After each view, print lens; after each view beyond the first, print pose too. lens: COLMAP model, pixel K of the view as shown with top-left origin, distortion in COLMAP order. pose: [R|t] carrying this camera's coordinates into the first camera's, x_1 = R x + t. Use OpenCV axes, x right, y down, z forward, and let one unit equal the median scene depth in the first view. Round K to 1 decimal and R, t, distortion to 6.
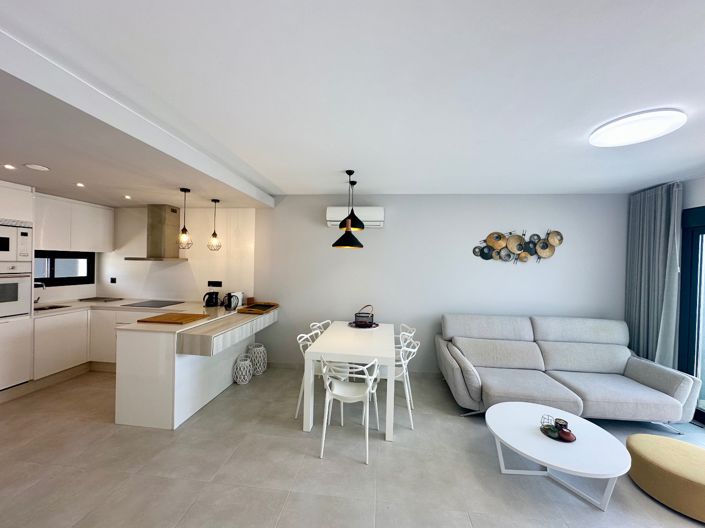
lens RADIAL K [[285.0, 0, 353.4], [0, 285.0, 264.9], [0, 0, 1]] dist [-0.011609, 0.000340]
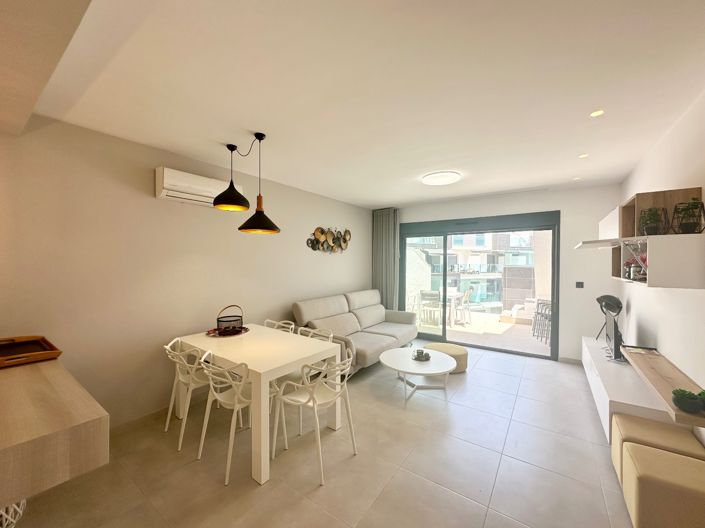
lens RADIAL K [[285.0, 0, 345.9], [0, 285.0, 264.7], [0, 0, 1]] dist [-0.011609, 0.000340]
pose [[0.476567, -0.031755, 0.878565, -0.508119], [0.016145, 0.999495, 0.027369, 0.009670], [-0.878990, 0.001142, 0.476839, 0.348941]]
